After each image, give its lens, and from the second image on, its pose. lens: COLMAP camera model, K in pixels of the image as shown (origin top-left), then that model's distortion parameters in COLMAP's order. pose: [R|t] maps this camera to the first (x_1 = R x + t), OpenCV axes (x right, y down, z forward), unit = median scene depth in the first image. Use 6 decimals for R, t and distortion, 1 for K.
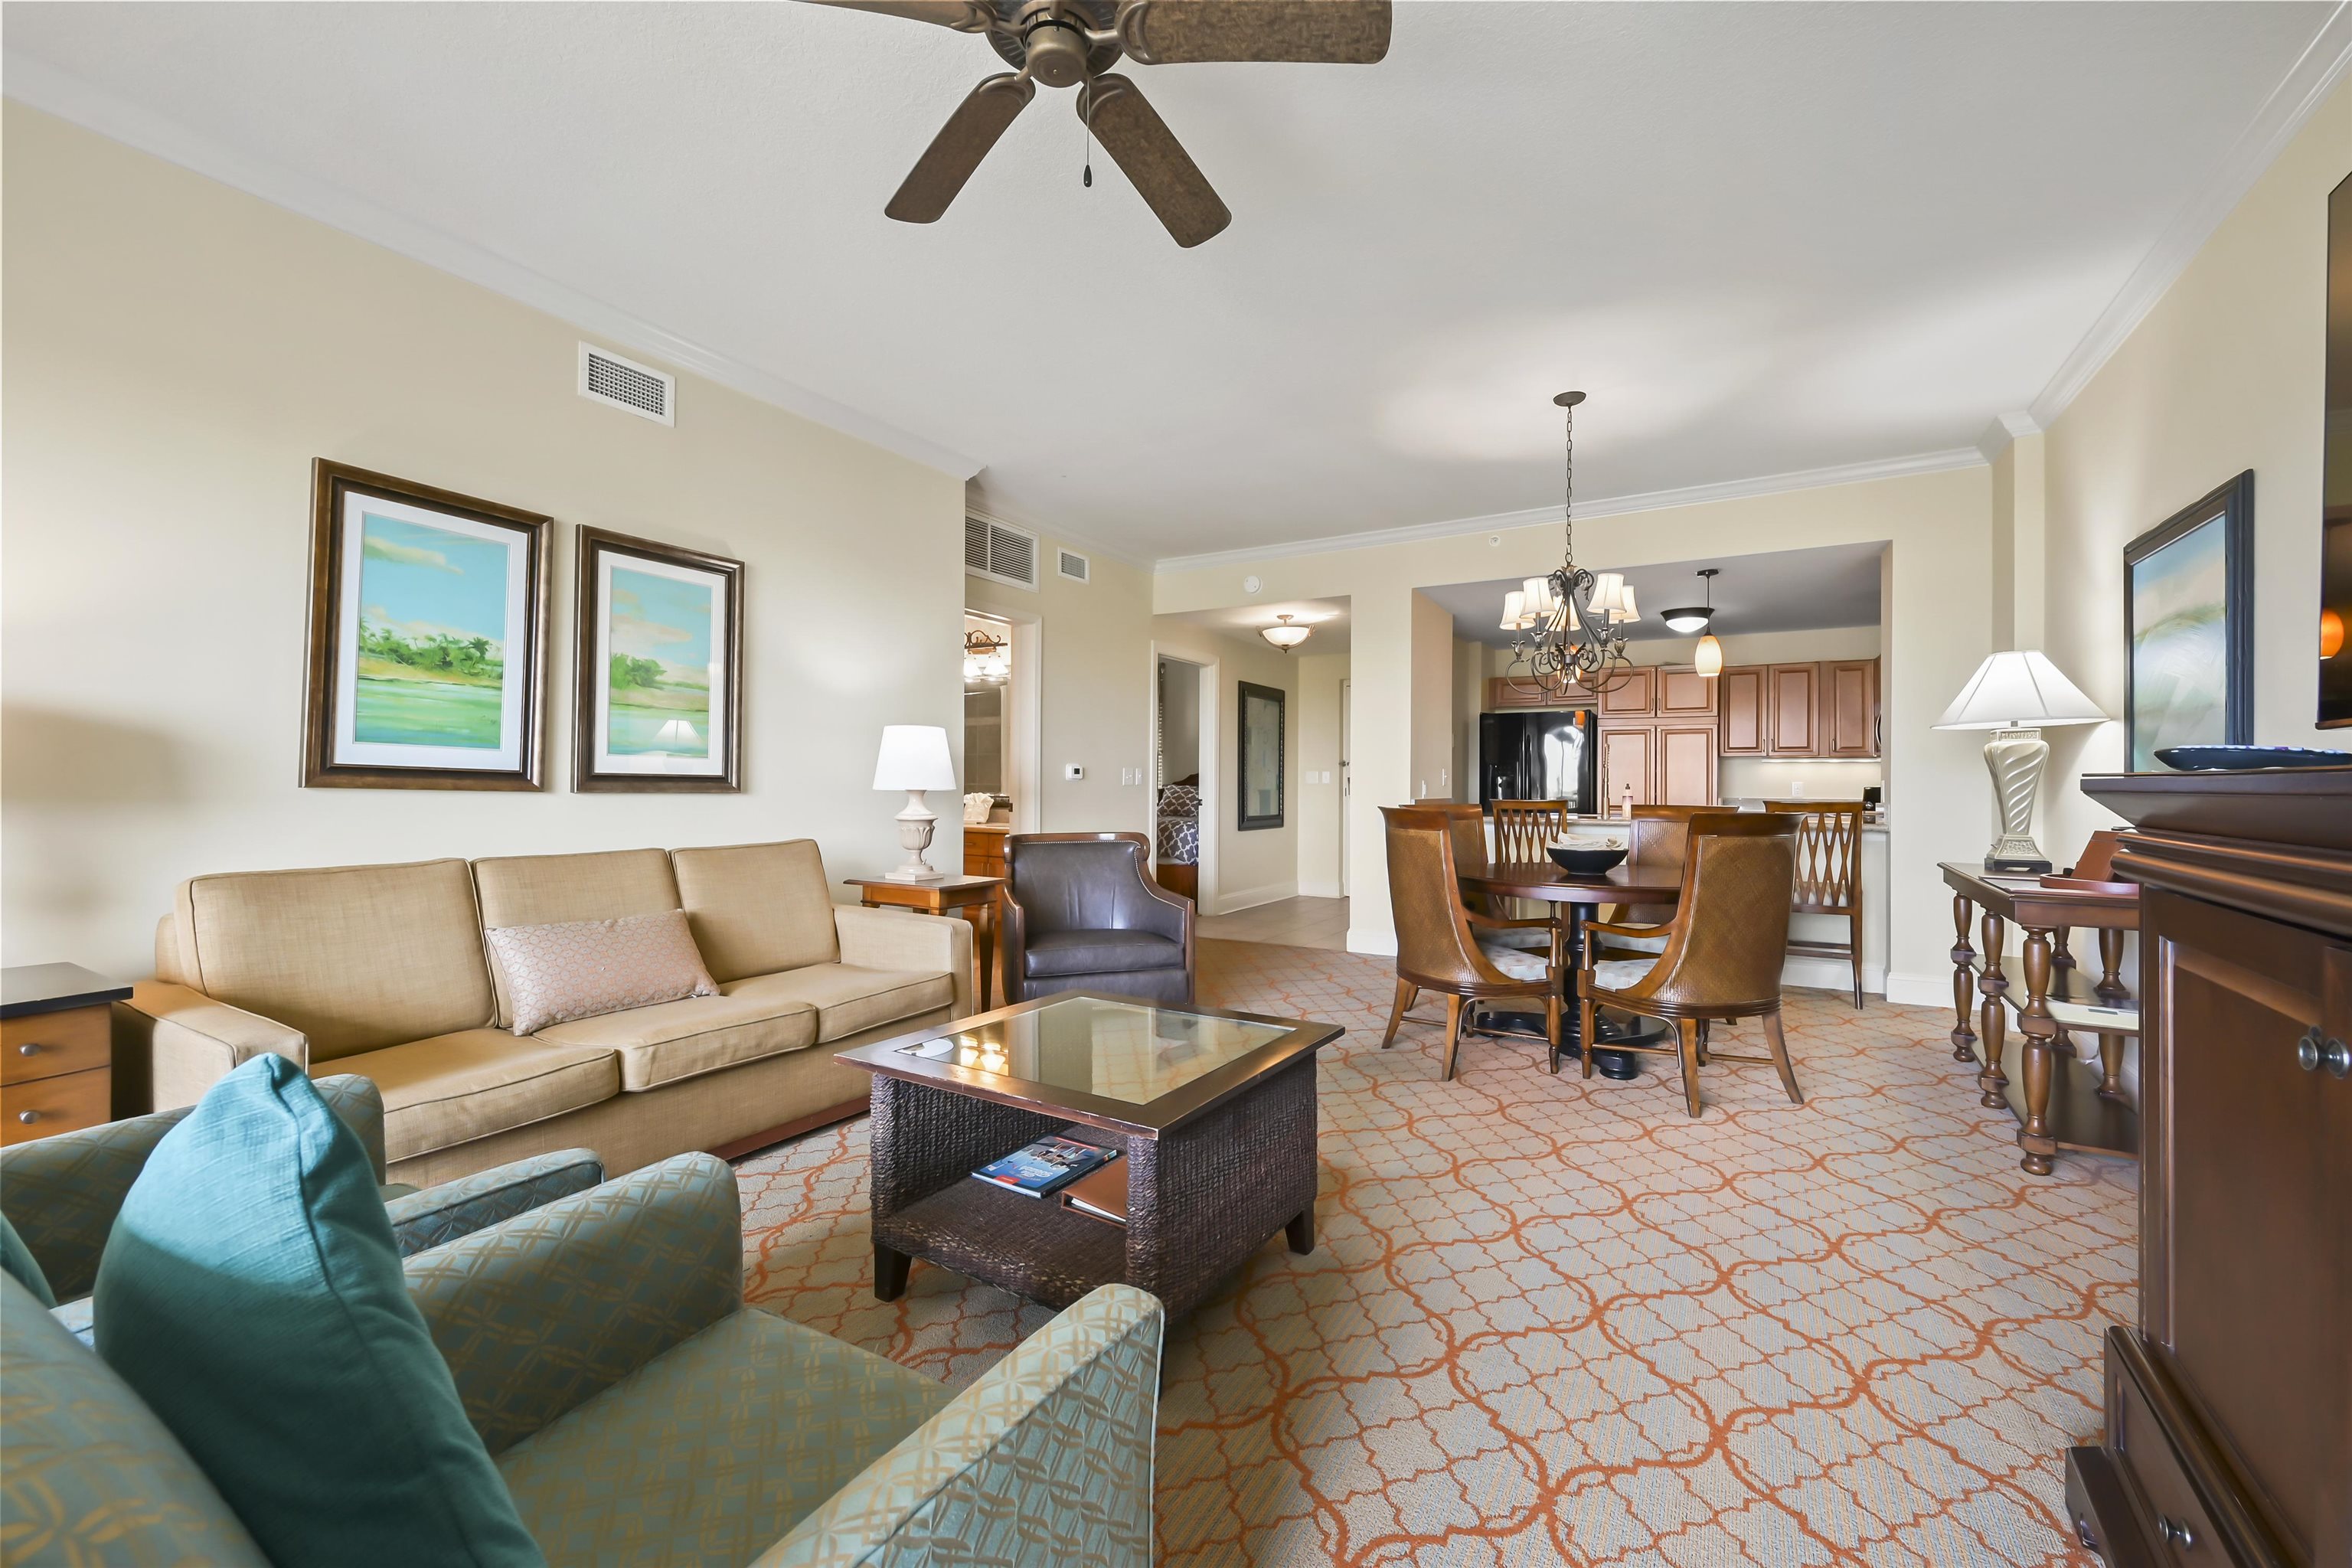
lens RADIAL K [[972.2, 0, 1165.7], [0, 972.2, 777.2], [0, 0, 1]] dist [-0.001539, -0.000004]
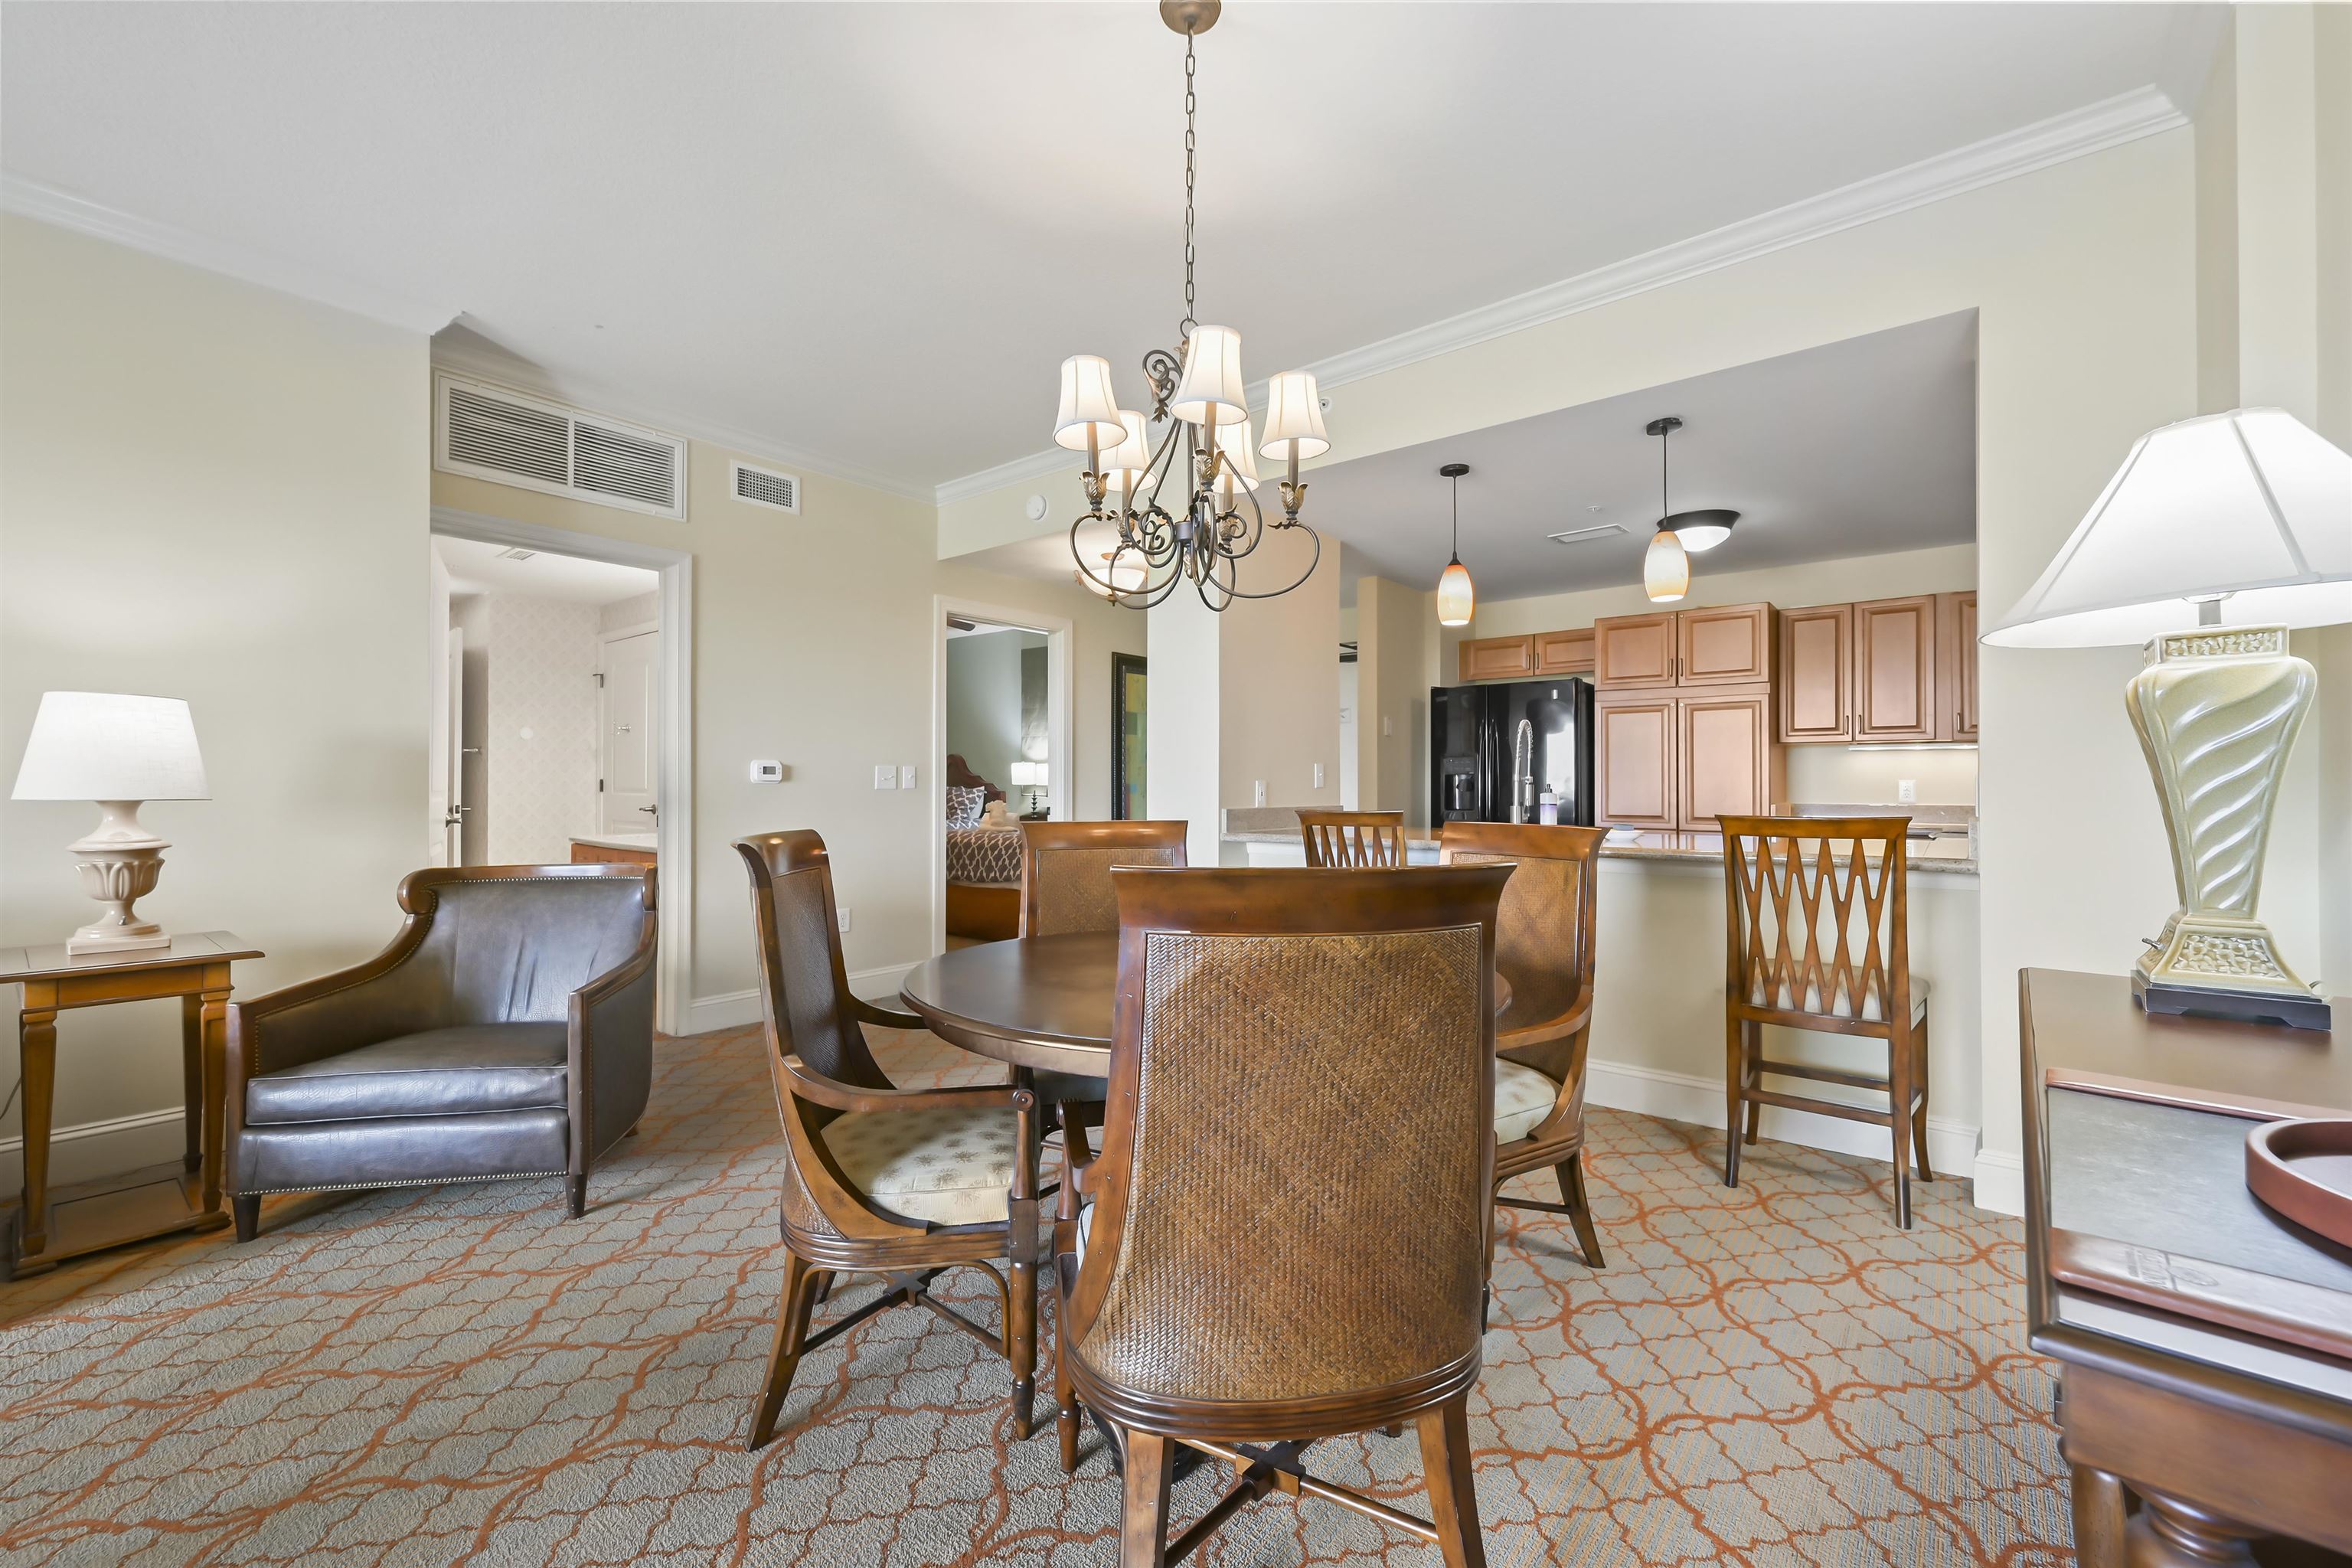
lens RADIAL K [[972.2, 0, 1163.9], [0, 972.2, 783.2], [0, 0, 1]] dist [-0.001539, -0.000004]
pose [[0.988229, -0.005406, -0.152884, 0.399503], [0.005767, 0.999982, 0.001919, 0.004244], [0.152871, -0.002779, 0.988242, 0.427438]]
